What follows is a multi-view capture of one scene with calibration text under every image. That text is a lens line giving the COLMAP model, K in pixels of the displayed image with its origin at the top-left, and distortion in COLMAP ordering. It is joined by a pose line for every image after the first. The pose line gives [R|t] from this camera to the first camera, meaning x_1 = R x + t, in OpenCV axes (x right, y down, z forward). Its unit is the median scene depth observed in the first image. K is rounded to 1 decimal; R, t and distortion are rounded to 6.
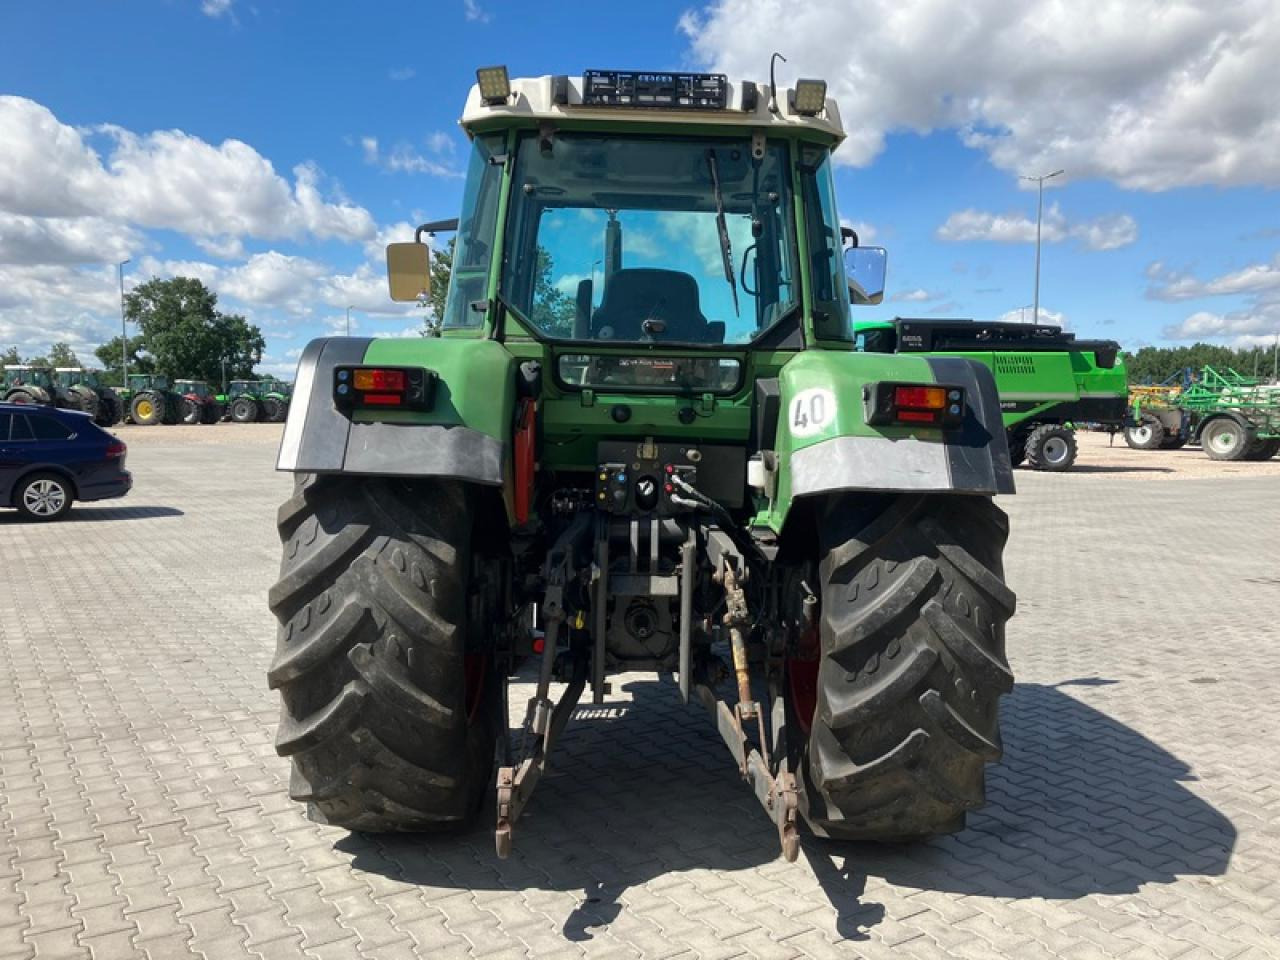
lens RADIAL K [[982.3, 0, 621.9], [0, 982.3, 479.2], [0, 0, 1]] dist [0.097860, -0.093269]
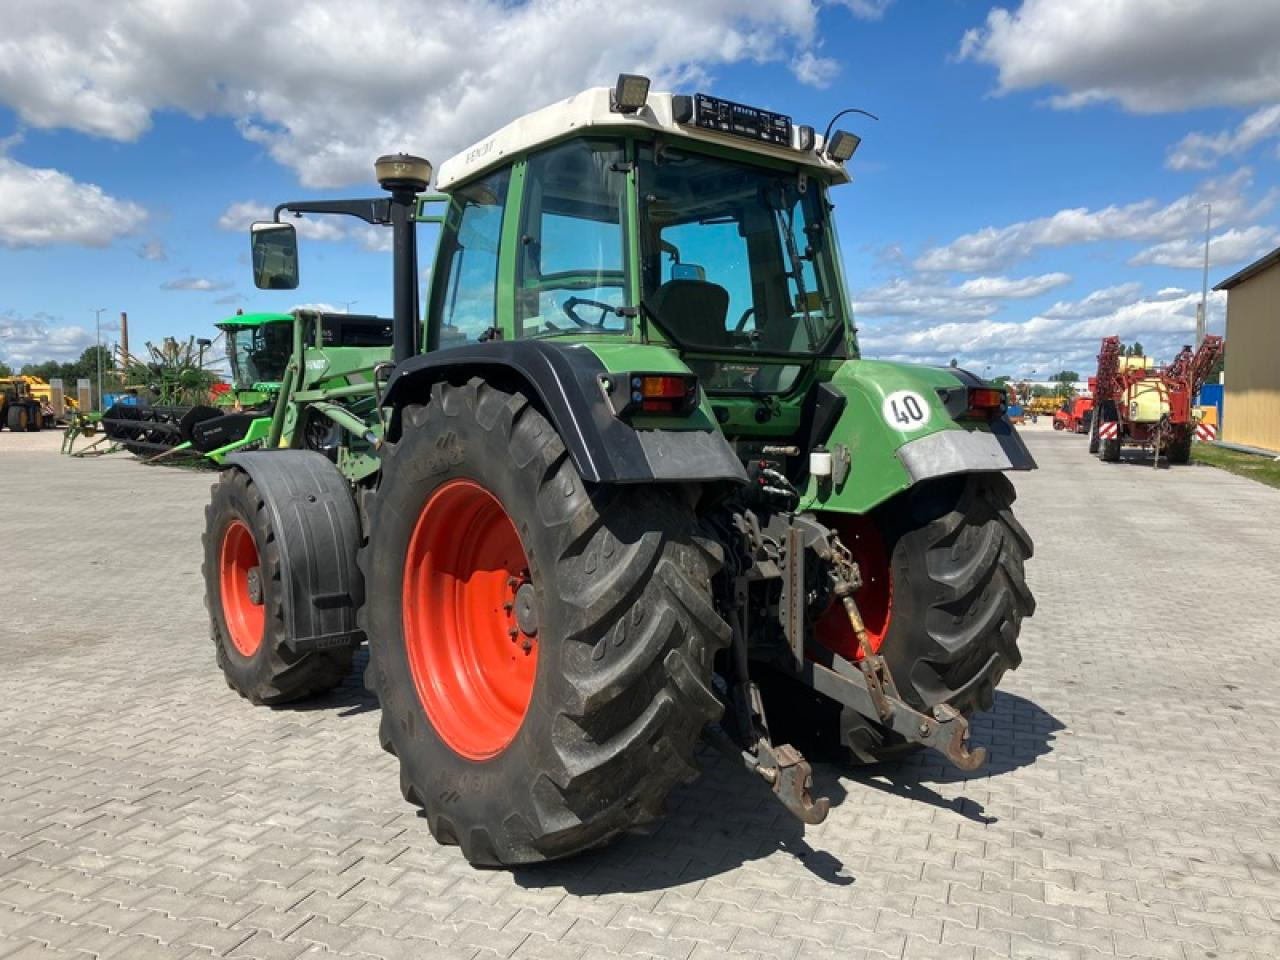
lens RADIAL K [[982.3, 0, 621.9], [0, 982.3, 479.2], [0, 0, 1]] dist [0.097860, -0.093269]
pose [[0.820746, -0.055500, 0.568591, -0.768017], [0.056720, 0.998269, 0.015567, -0.021322], [-0.568471, 0.019473, 0.822473, 0.188614]]
